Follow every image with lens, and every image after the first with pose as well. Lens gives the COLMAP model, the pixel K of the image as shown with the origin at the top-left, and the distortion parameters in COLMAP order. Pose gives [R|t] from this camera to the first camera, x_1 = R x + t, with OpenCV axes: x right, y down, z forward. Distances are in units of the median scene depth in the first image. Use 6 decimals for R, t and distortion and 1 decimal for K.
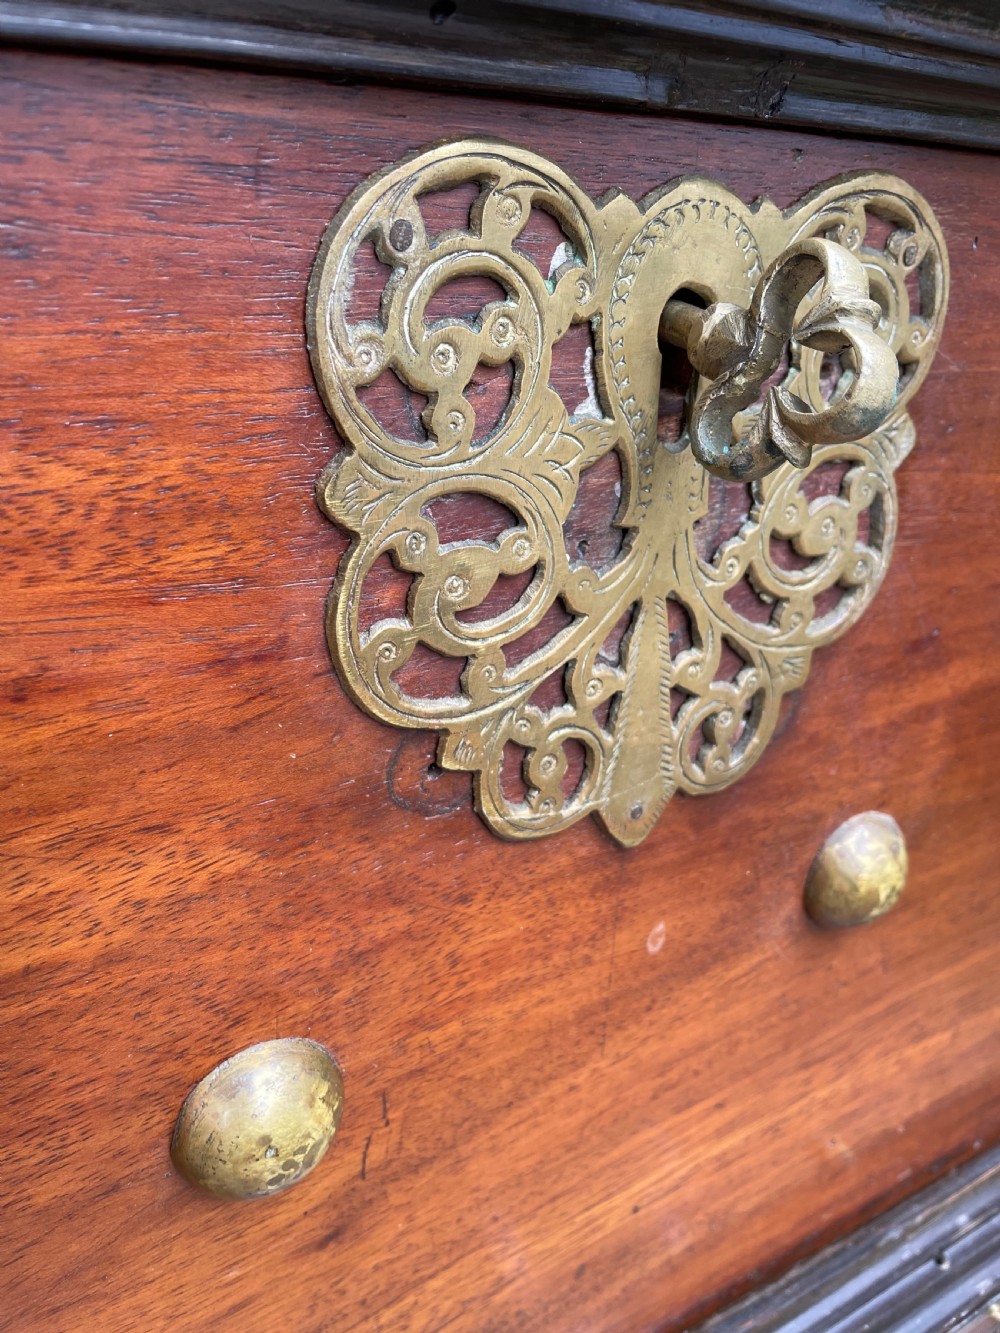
lens RADIAL K [[1055.9, 0, 502.7], [0, 1055.9, 663.4], [0, 0, 1]] dist [0.070171, -0.126431]
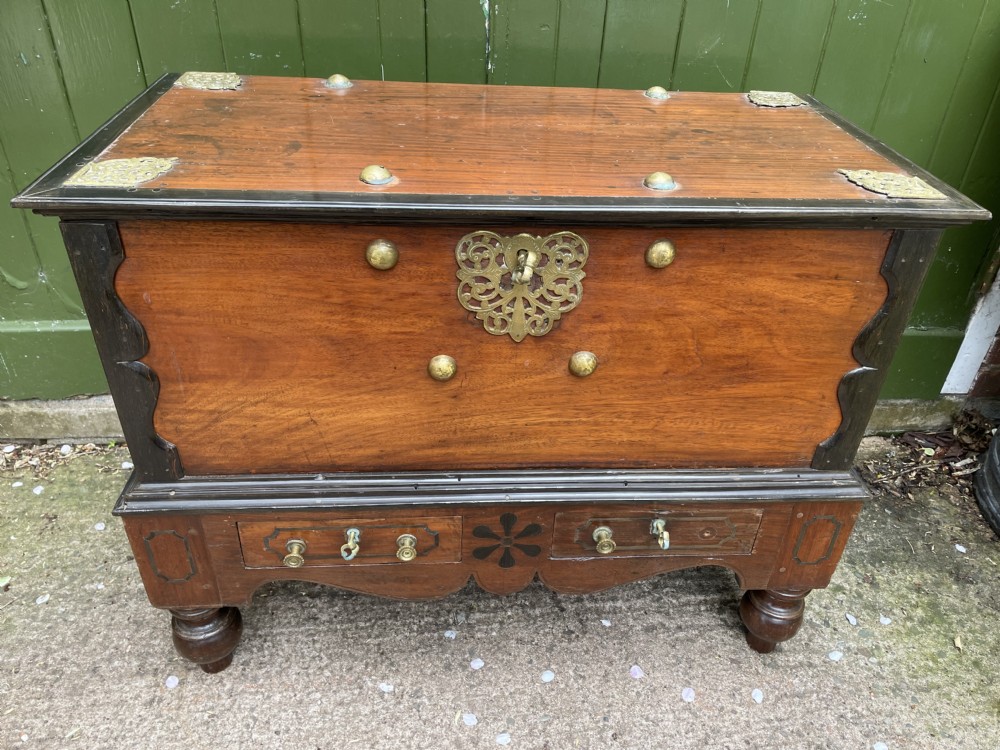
lens RADIAL K [[762.2, 0, 509.9], [0, 762.2, 364.5], [0, 0, 1]] dist [0.094131, -0.124348]
pose [[0.891479, 0.251070, -0.377134, 1.812215], [-0.184259, 0.961376, 0.204463, -0.566722], [0.413902, -0.112784, 0.903308, -2.855627]]
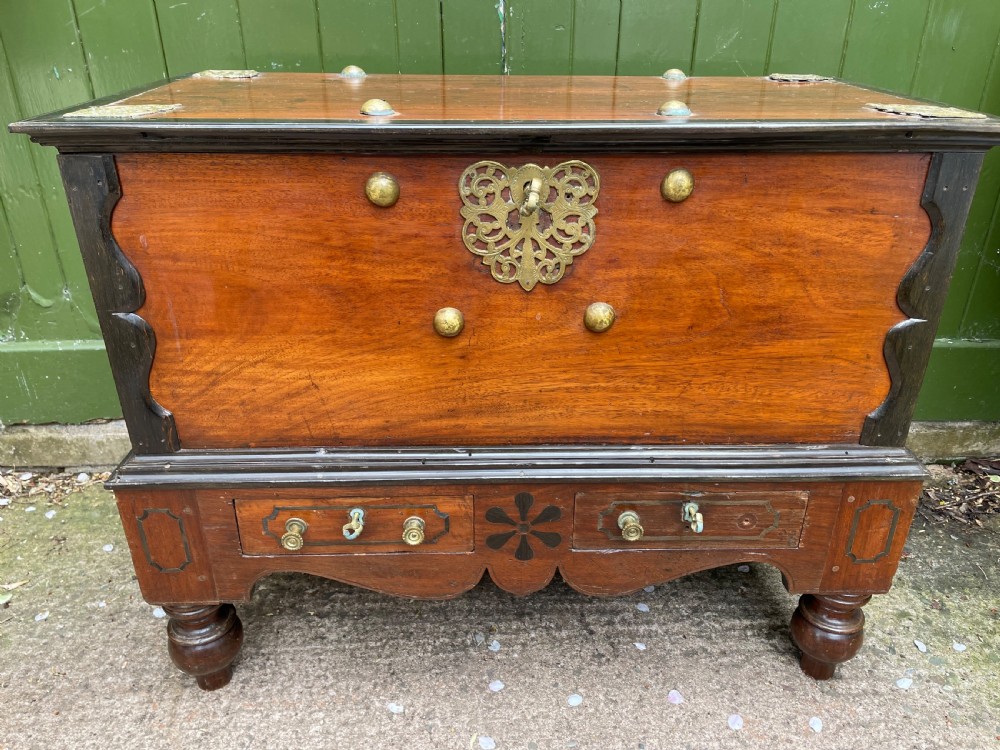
lens RADIAL K [[762.5, 0, 502.0], [0, 762.5, 371.6], [0, 0, 1]] dist [0.094343, -0.125626]
pose [[0.867979, 0.186925, -0.460078, 2.025183], [-0.163588, 0.982369, 0.090504, 0.284226], [0.468883, -0.003292, 0.883254, -2.567539]]
